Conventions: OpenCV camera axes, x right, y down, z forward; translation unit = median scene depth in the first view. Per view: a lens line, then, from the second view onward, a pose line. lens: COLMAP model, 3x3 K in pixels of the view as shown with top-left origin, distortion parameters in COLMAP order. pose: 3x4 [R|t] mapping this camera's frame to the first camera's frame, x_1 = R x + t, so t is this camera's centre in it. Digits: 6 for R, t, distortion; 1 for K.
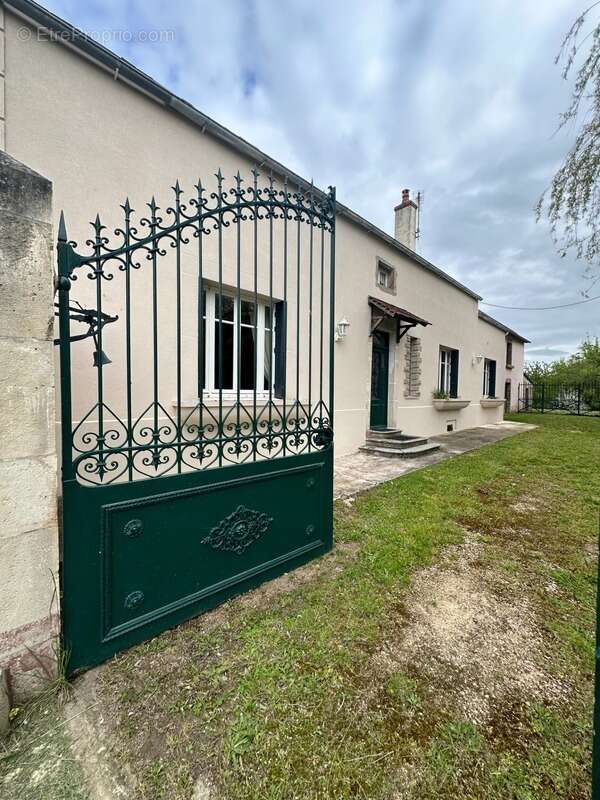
lens RADIAL K [[317.6, 0, 300.0], [0, 317.6, 400.0], [0, 0, 1]] dist [0.002546, 0.000307]
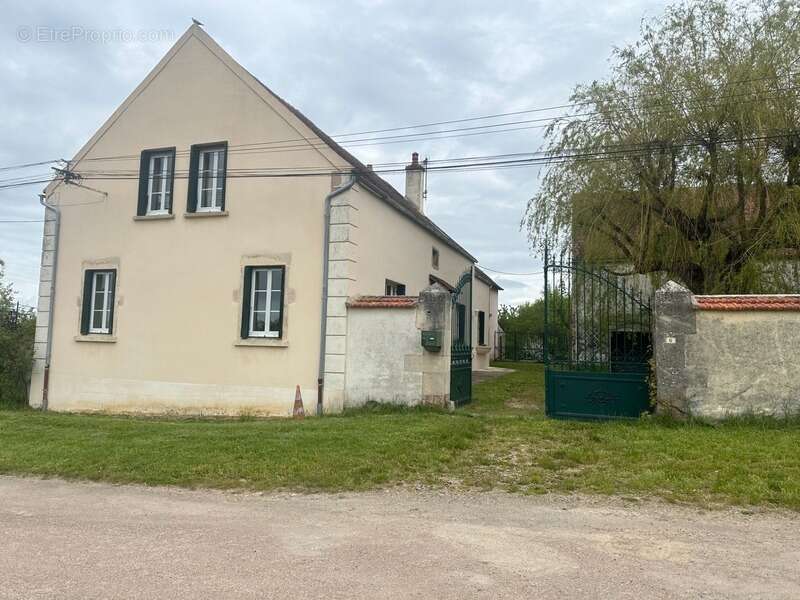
lens RADIAL K [[550.8, 0, 400.0], [0, 550.8, 300.0], [0, 0, 1]] dist [0.091477, -0.122527]
pose [[0.892548, 0.043615, 0.448839, -0.909866], [-0.002950, 0.995855, -0.090903, 0.019858], [-0.450944, 0.079811, 0.888977, -1.039828]]
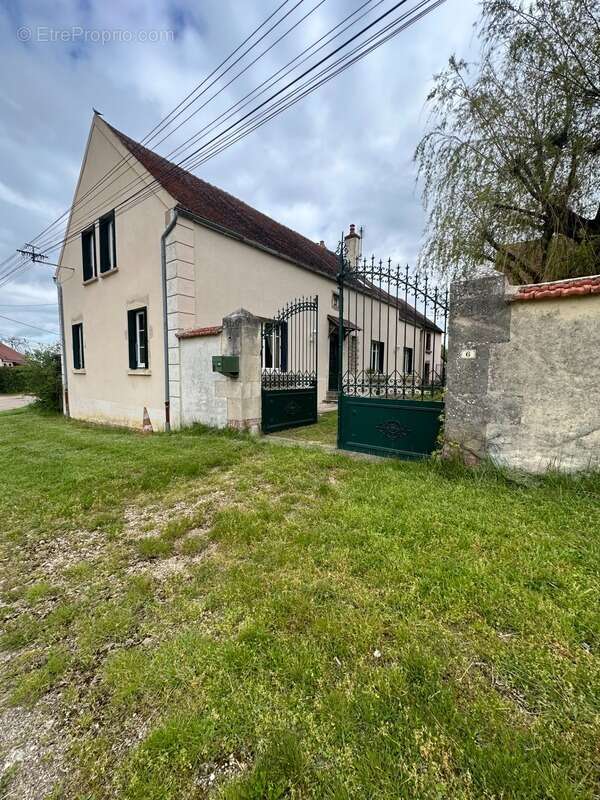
lens RADIAL K [[317.6, 0, 300.0], [0, 317.6, 400.0], [0, 0, 1]] dist [0.002546, 0.000307]
pose [[0.990724, -0.015267, 0.135027, -0.158968], [0.007005, 0.998085, 0.061454, 0.031951], [-0.135706, -0.059938, 0.988934, -0.658738]]
